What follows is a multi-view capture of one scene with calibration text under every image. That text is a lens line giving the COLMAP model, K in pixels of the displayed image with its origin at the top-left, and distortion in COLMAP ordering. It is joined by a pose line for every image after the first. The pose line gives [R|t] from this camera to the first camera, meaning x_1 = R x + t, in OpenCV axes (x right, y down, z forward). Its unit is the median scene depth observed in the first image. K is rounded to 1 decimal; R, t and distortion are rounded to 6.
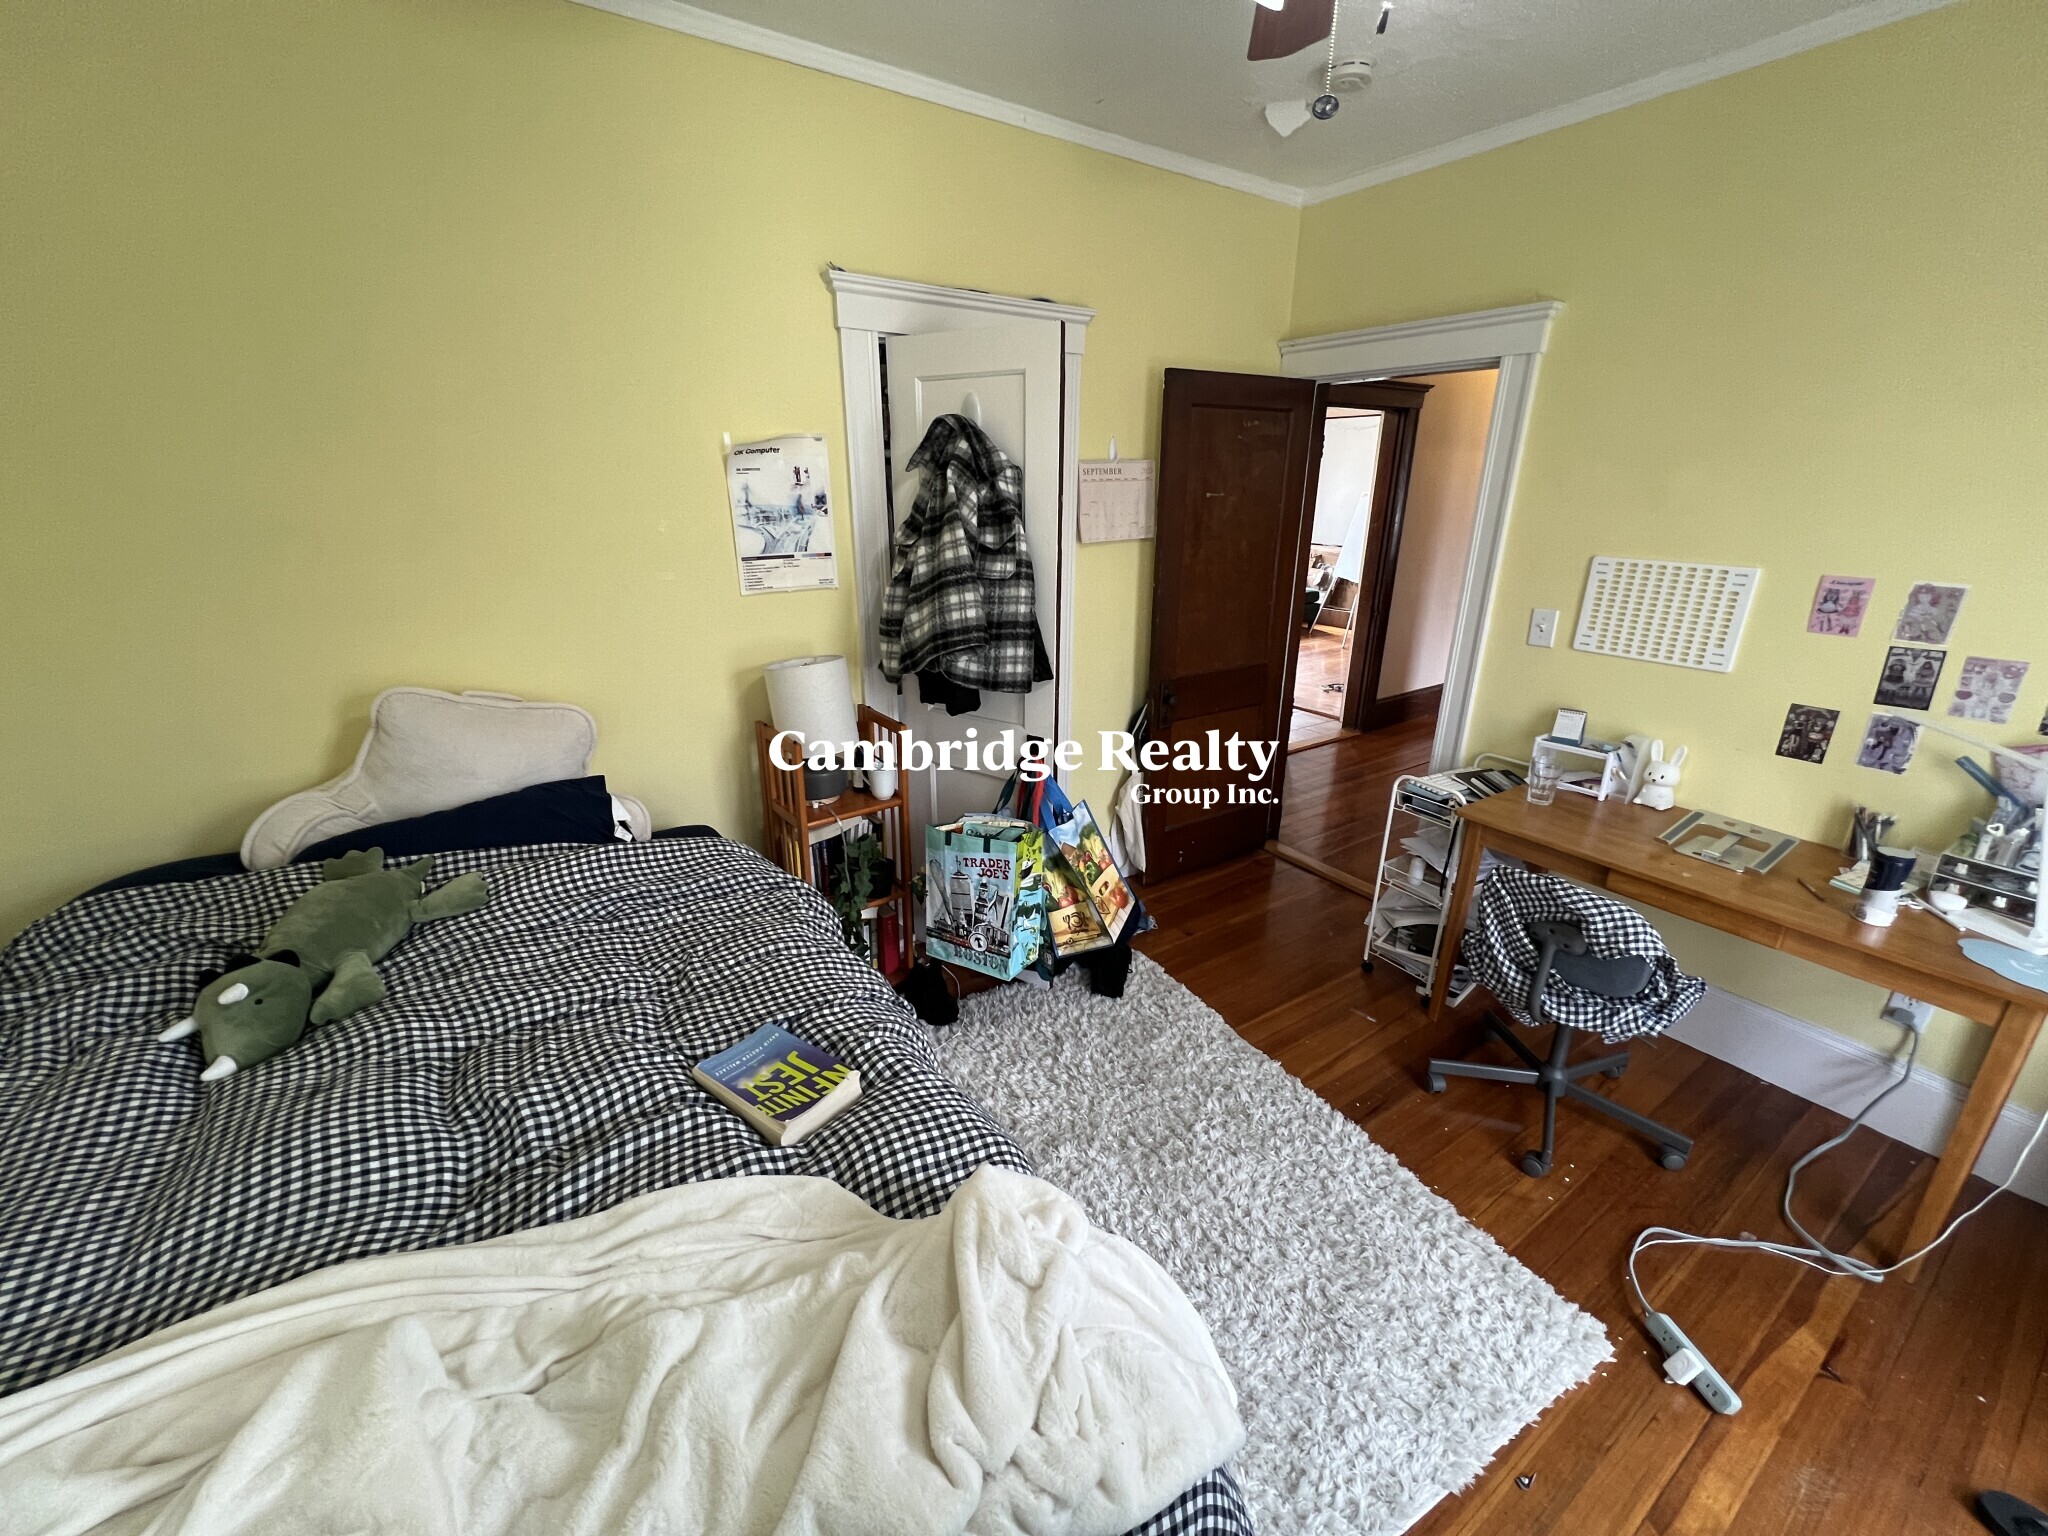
lens RADIAL K [[819.4, 0, 1025.8], [0, 819.4, 766.7], [0, 0, 1]] dist [0.002761, -0.000116]
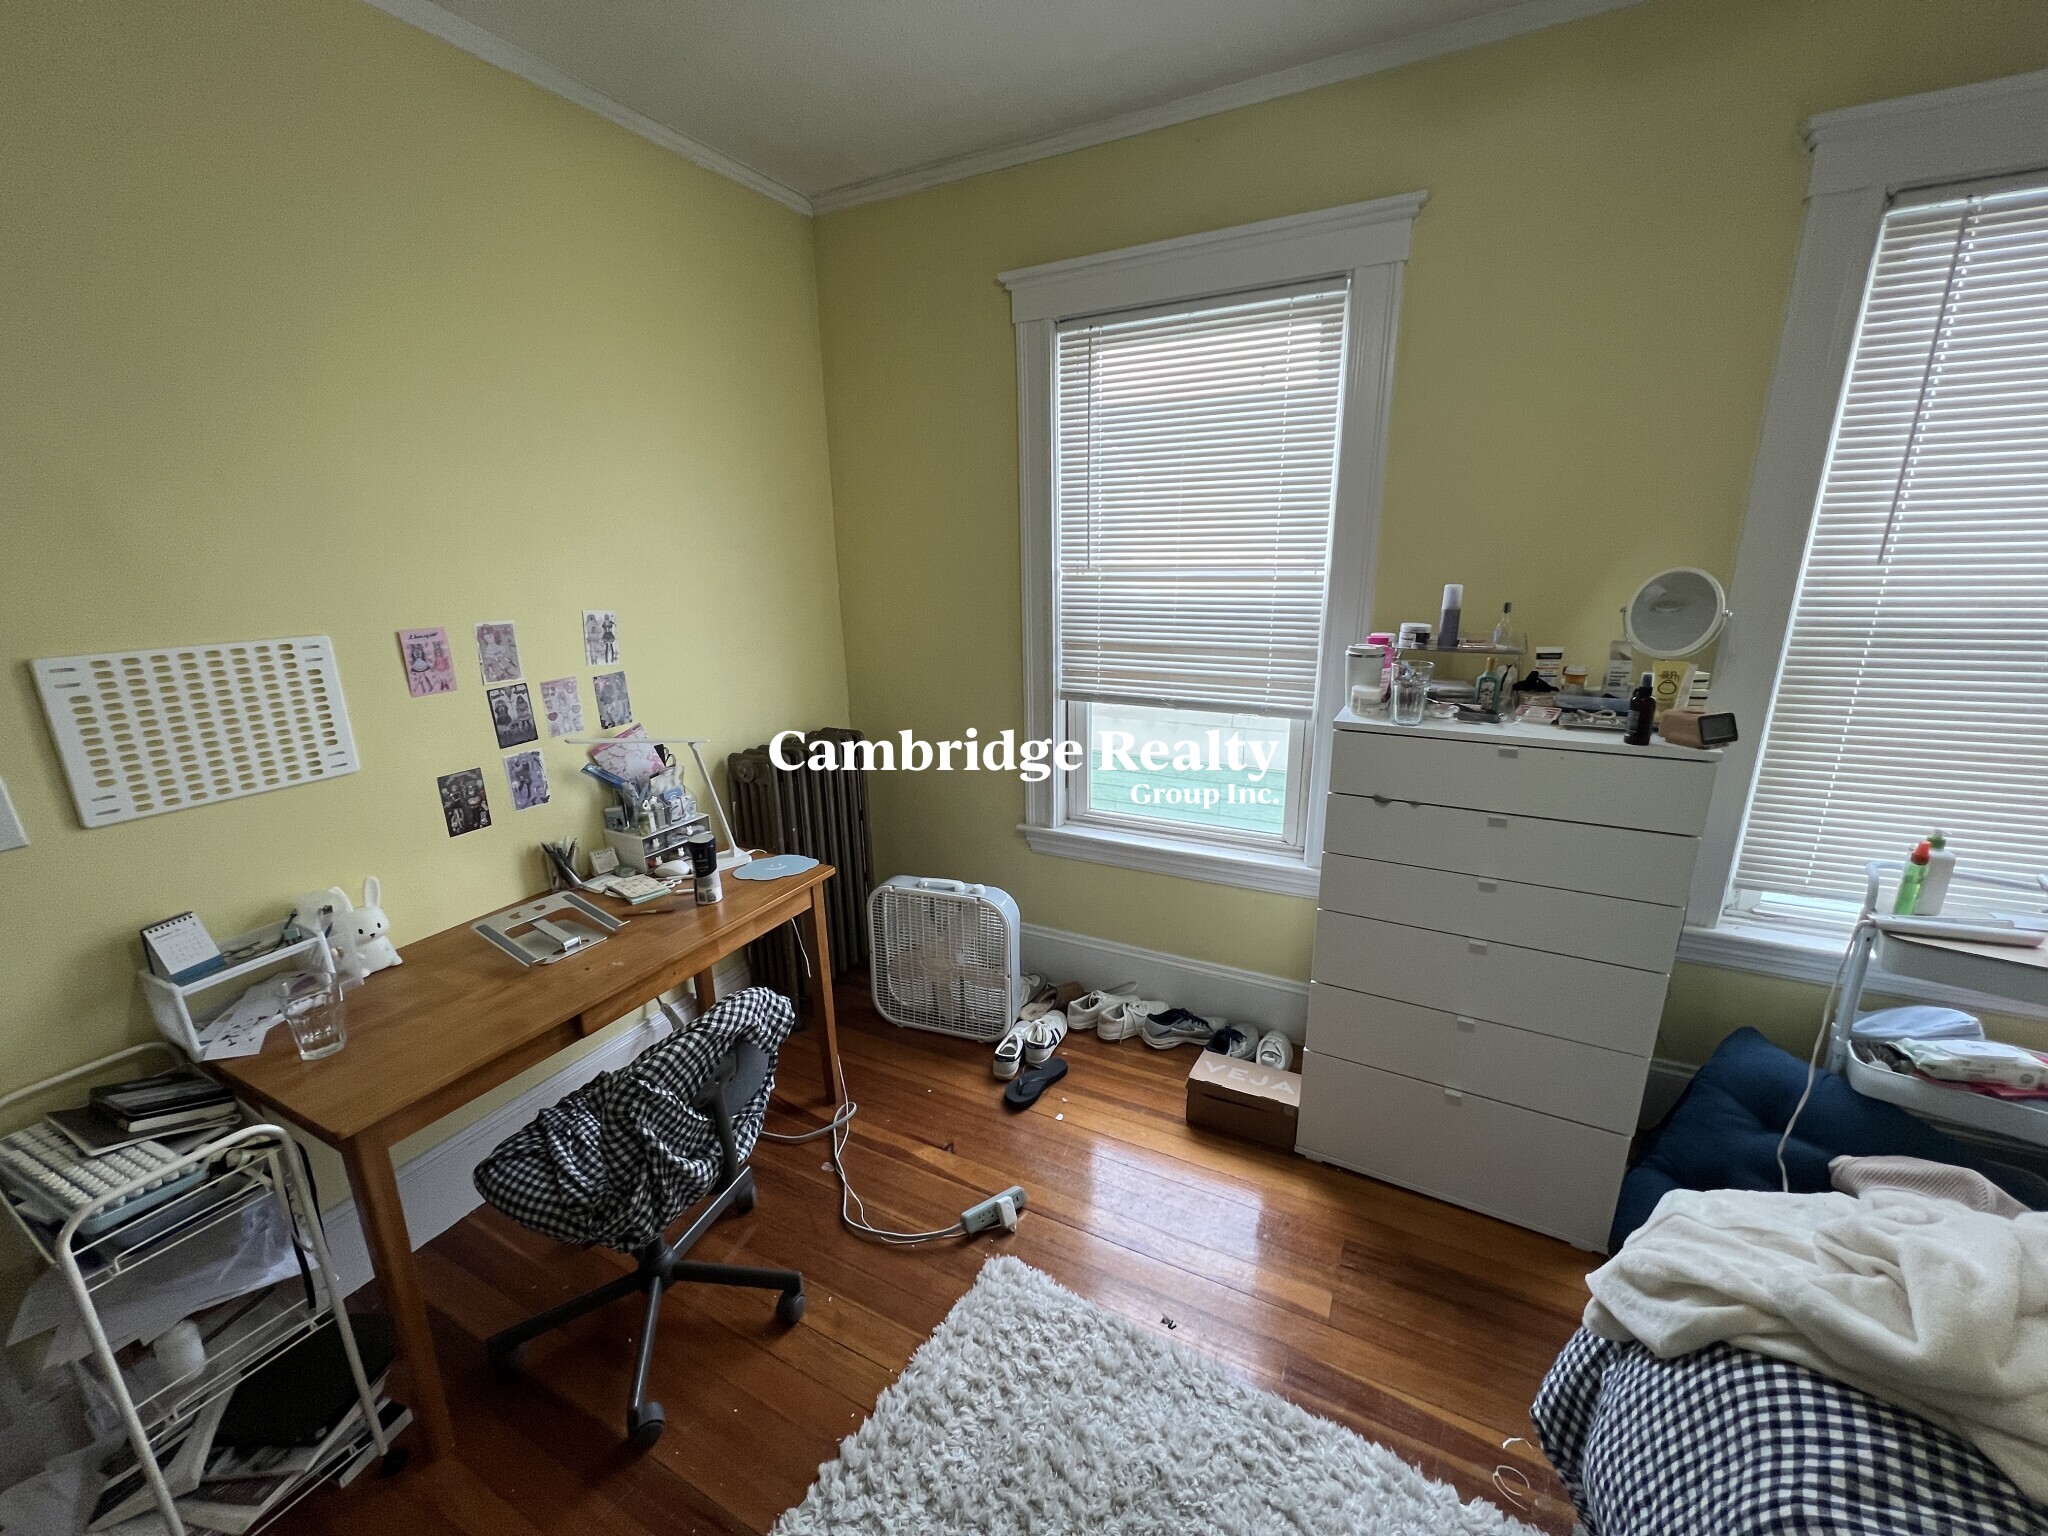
lens RADIAL K [[819.4, 0, 1026.8], [0, 819.4, 770.1], [0, 0, 1]] dist [0.002761, -0.000116]
pose [[-0.484086, -0.235455, 0.842746, -0.081283], [0.300171, 0.859989, 0.412695, -0.266471], [-0.821923, 0.452748, -0.345632, 0.834500]]
